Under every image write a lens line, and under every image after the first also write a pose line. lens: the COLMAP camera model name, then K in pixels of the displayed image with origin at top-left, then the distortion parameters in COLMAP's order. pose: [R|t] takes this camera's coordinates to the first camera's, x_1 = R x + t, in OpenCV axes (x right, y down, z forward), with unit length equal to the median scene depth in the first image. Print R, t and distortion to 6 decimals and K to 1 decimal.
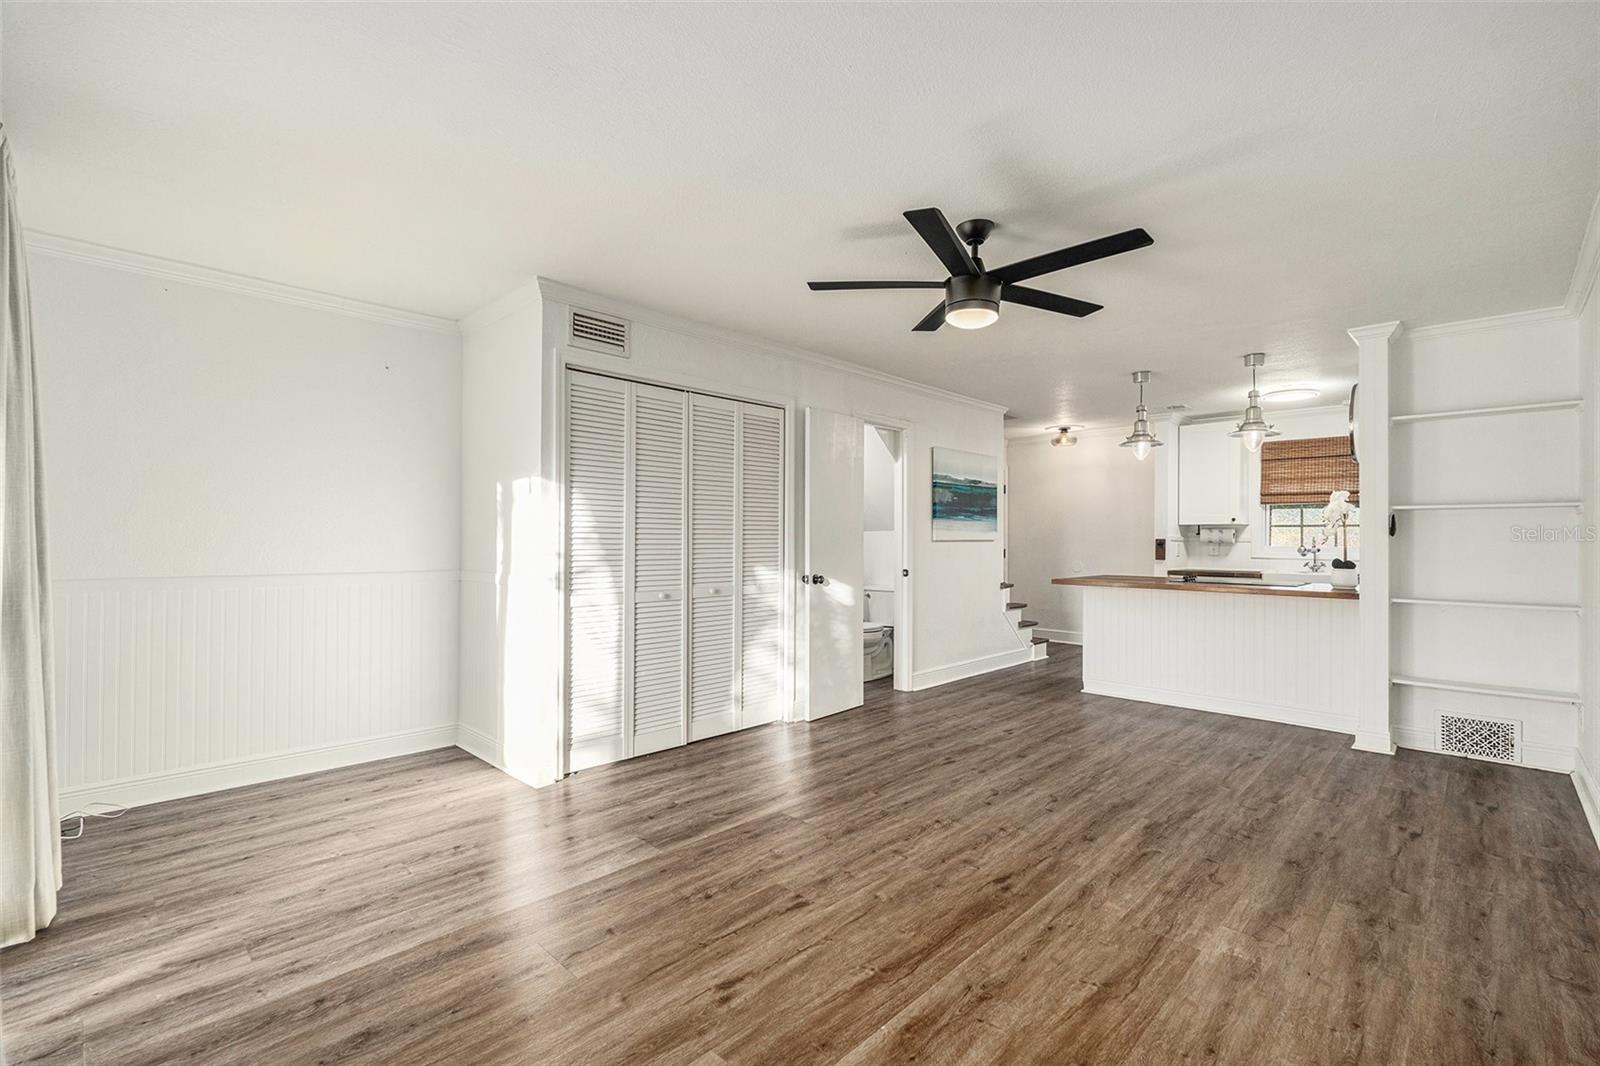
lens RADIAL K [[702.8, 0, 794.9], [0, 702.8, 533.8], [0, 0, 1]] dist [-0.004482, 0.000767]
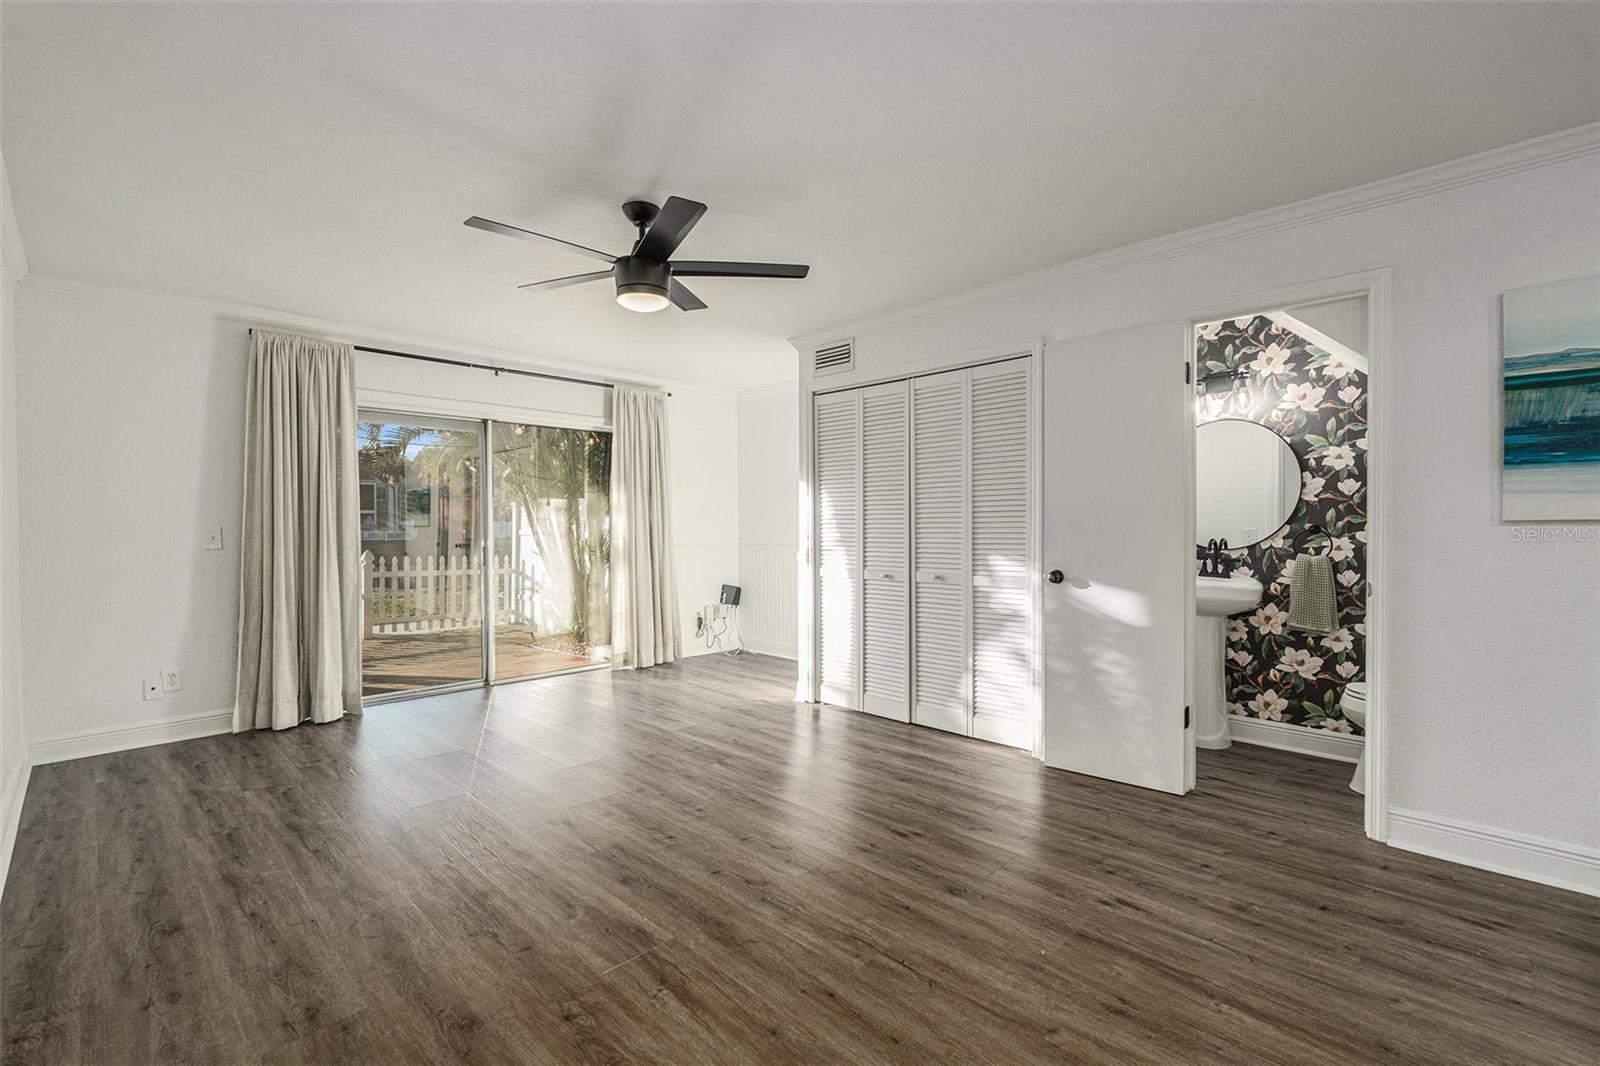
lens RADIAL K [[702.8, 0, 801.5], [0, 702.8, 533.8], [0, 0, 1]] dist [-0.004482, 0.000767]
pose [[0.000857, 0.005321, -0.999985, 0.930738], [0.010581, 0.999930, 0.005330, 0.016471], [0.999944, -0.010585, 0.000801, 0.903172]]
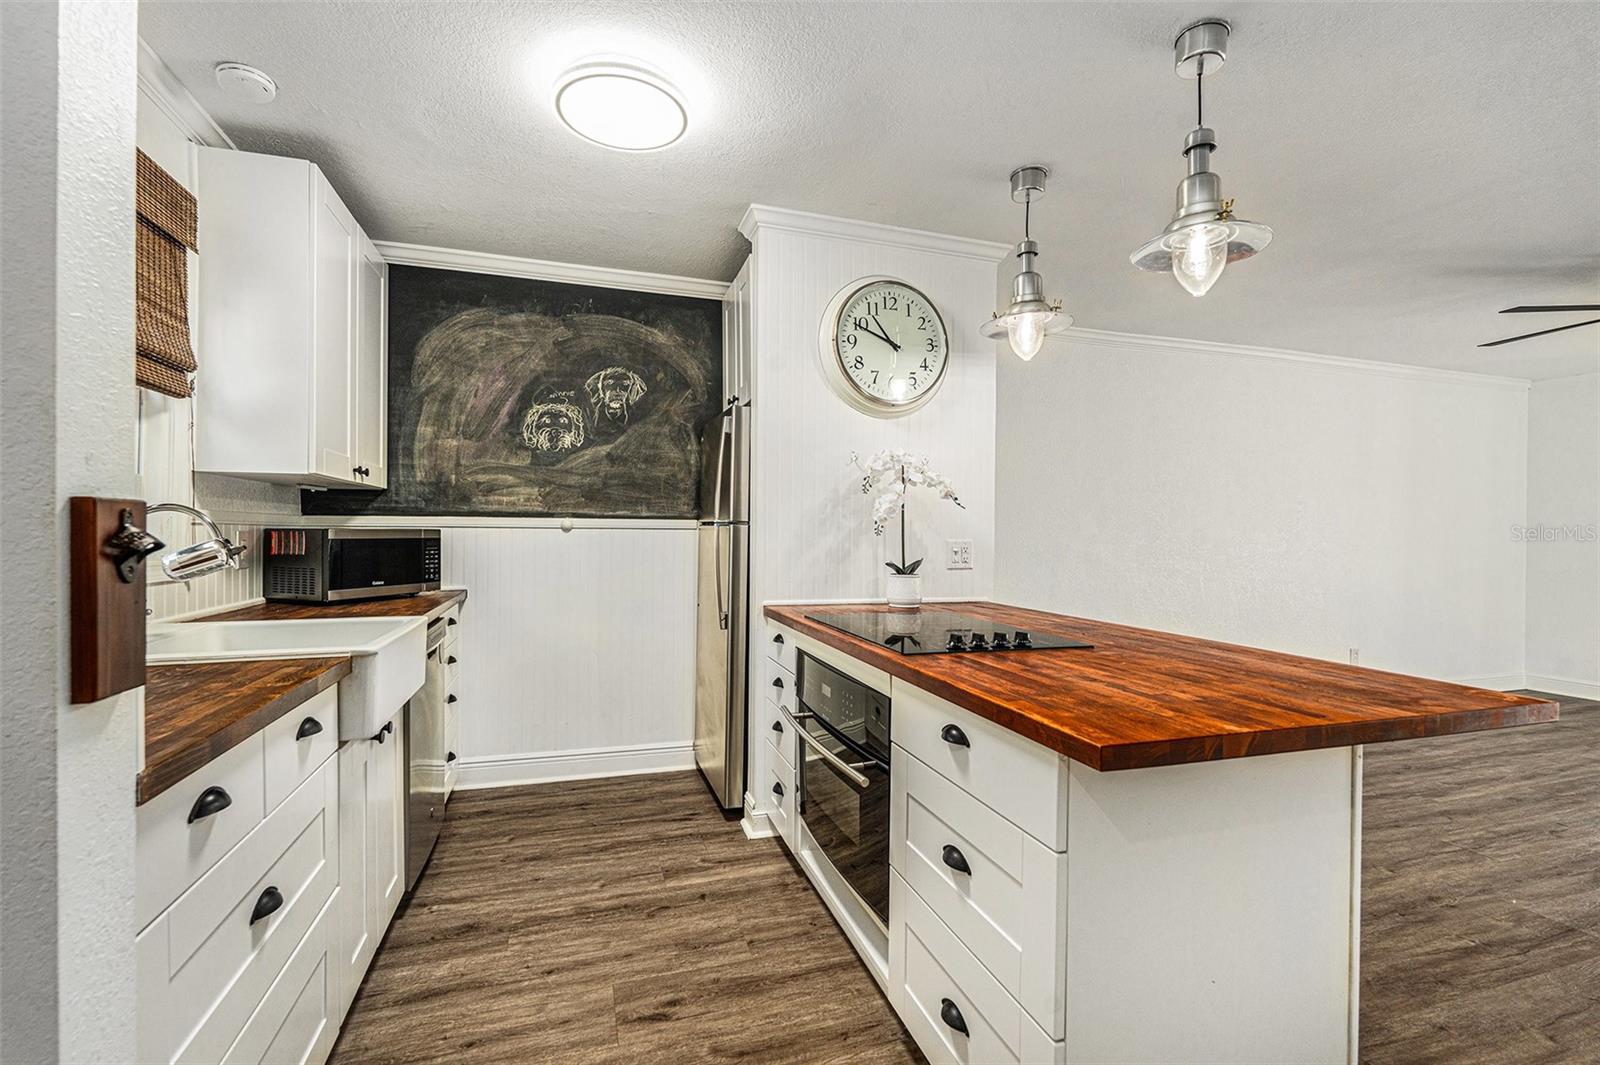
lens RADIAL K [[702.8, 0, 797.9], [0, 702.8, 532.9], [0, 0, 1]] dist [-0.004482, 0.000767]
pose [[-0.885279, -0.016013, 0.464785, 0.694319], [-0.019501, 0.999806, -0.002698, 0.019185], [-0.464652, -0.011452, -0.885419, 1.910443]]
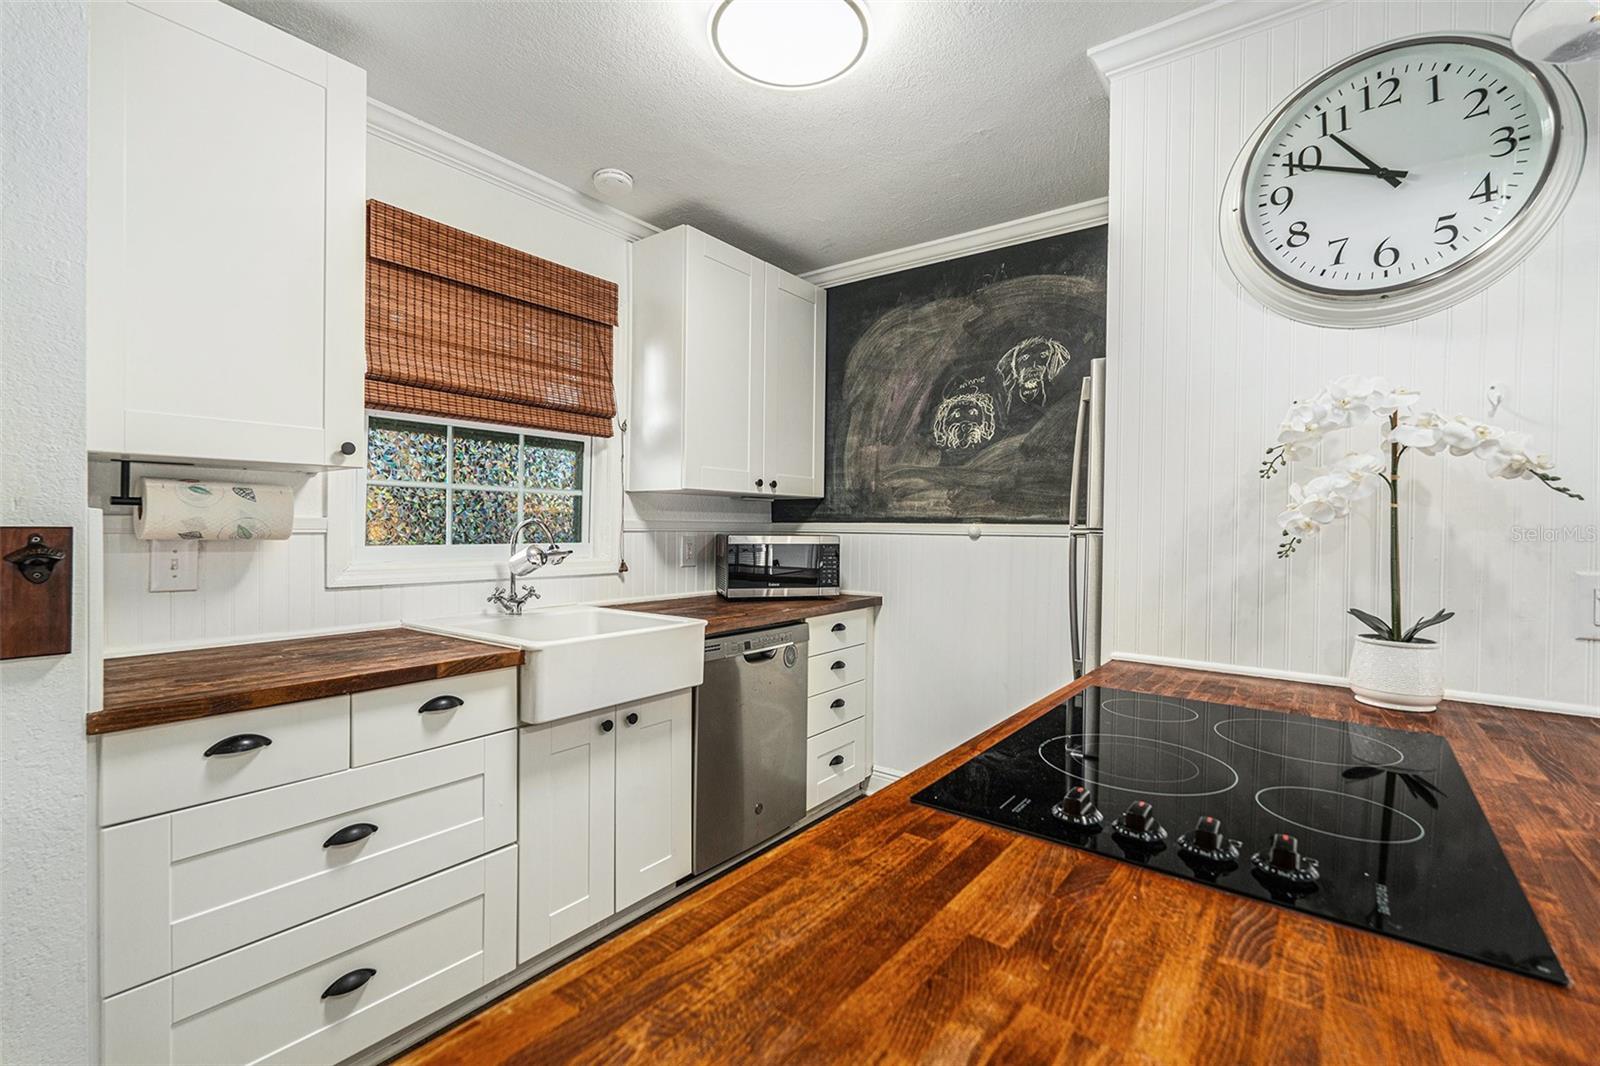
lens RADIAL K [[702.8, 0, 799.8], [0, 702.8, 534.6], [0, 0, 1]] dist [-0.004482, 0.000767]
pose [[-0.130845, -0.022822, 0.991140, 0.623885], [-0.020810, 0.999578, 0.020269, 0.004317], [-0.991184, -0.017974, -0.131265, 1.555390]]
